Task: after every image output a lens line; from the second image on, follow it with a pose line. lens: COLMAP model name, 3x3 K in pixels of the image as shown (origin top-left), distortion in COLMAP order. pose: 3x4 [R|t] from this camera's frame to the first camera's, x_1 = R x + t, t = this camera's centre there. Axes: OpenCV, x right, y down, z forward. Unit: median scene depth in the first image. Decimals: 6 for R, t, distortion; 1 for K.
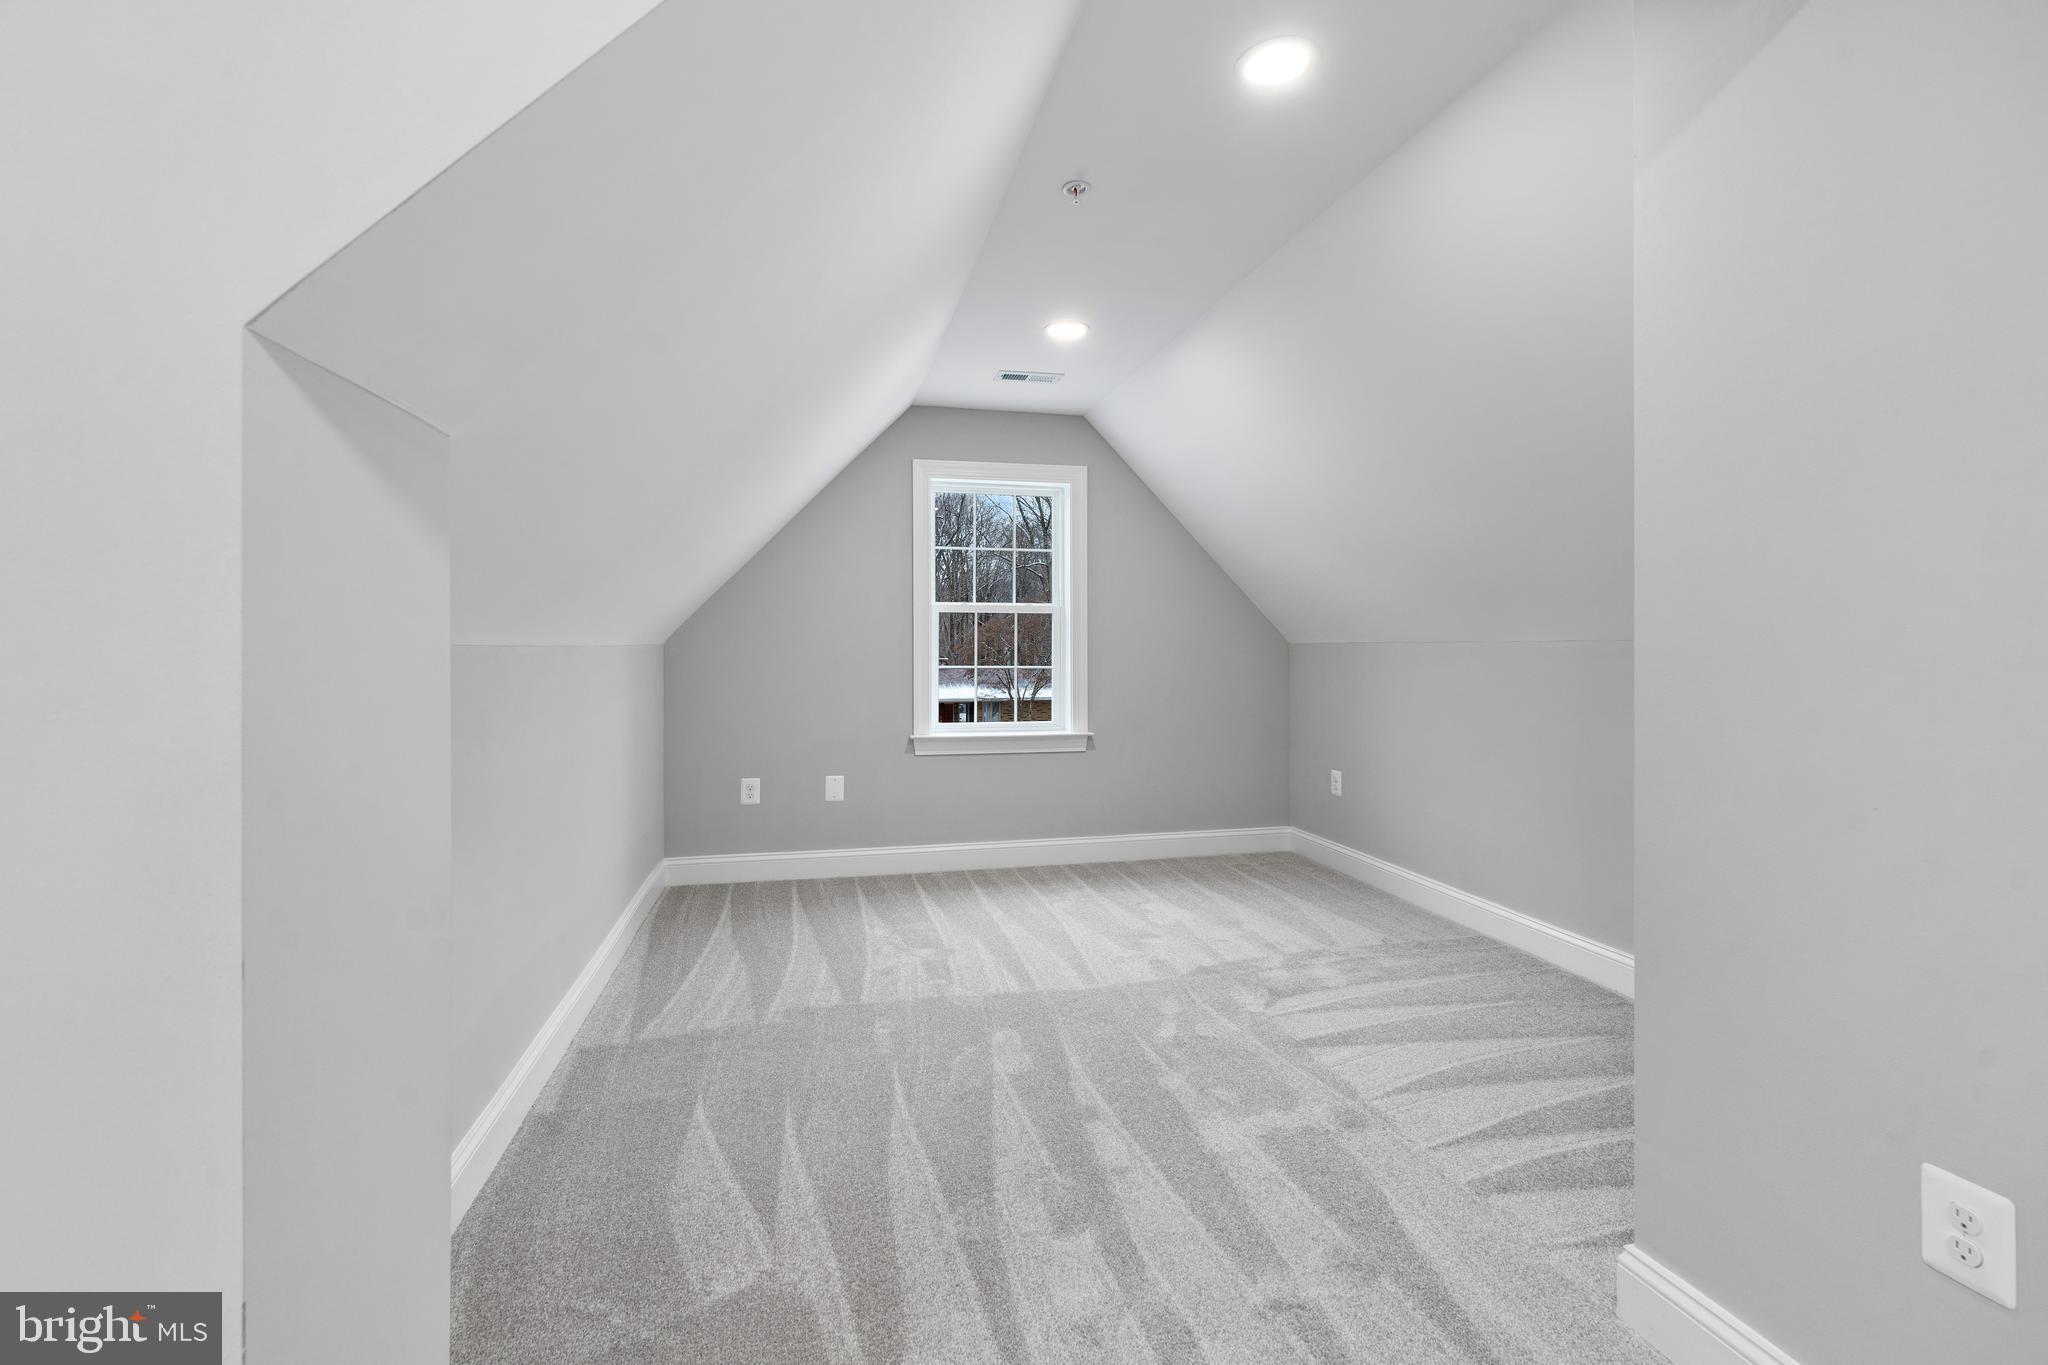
lens RADIAL K [[885.7, 0, 1018.9], [0, 885.7, 651.7], [0, 0, 1]] dist [0.000129, 0.000130]
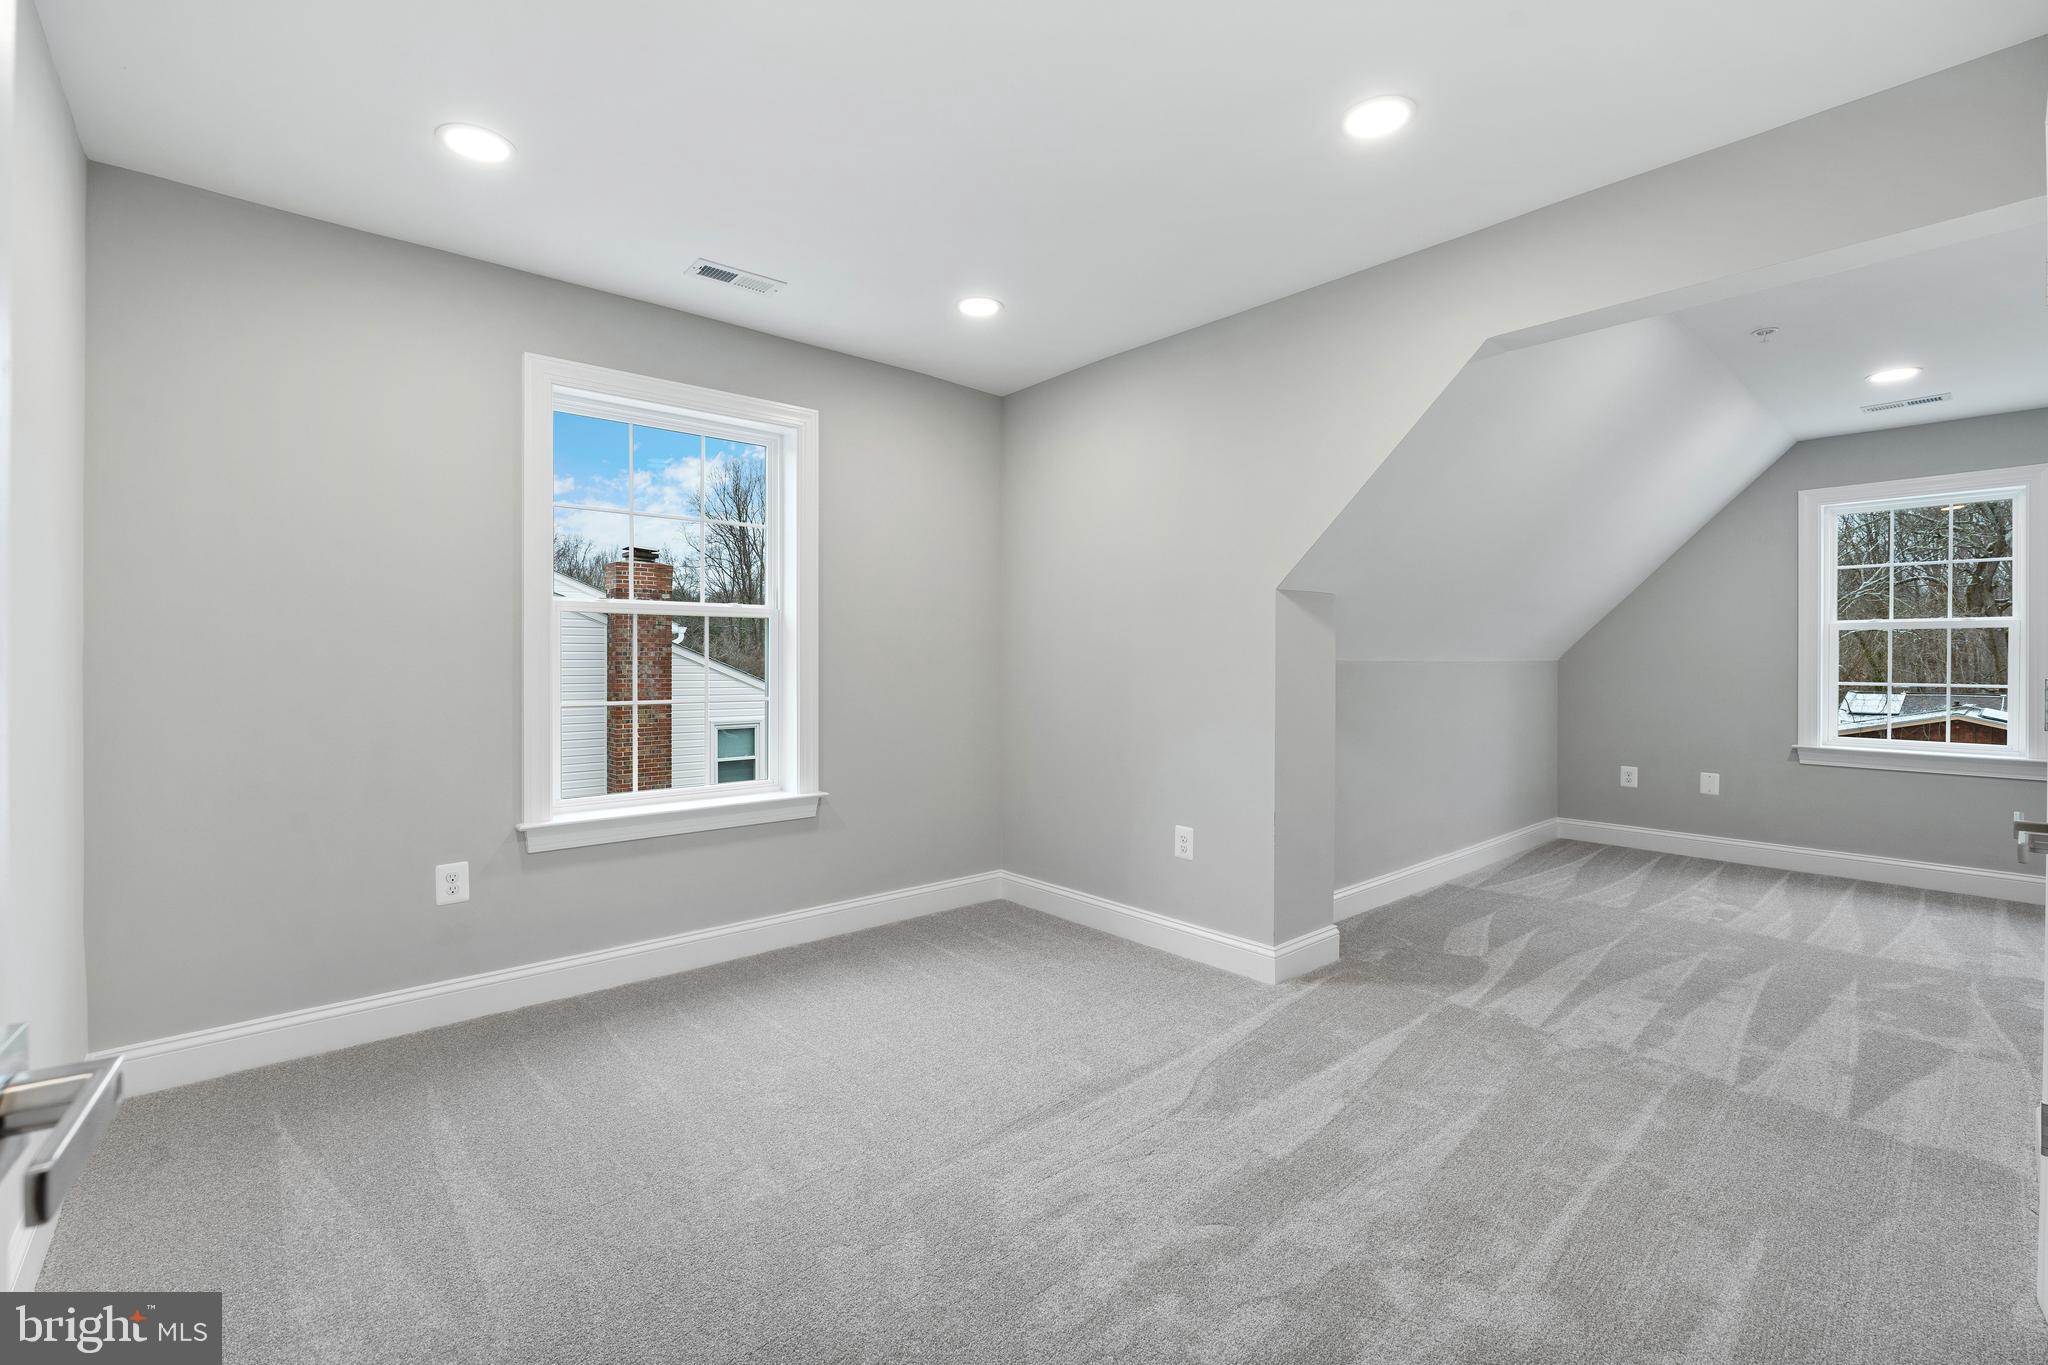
lens RADIAL K [[885.7, 0, 1018.9], [0, 885.7, 651.7], [0, 0, 1]] dist [0.000129, 0.000130]
pose [[0.470314, -0.008668, -0.882457, 0.422523], [-0.006877, 0.999885, -0.013487, 0.001303], [0.882472, 0.012412, 0.470201, -0.385093]]
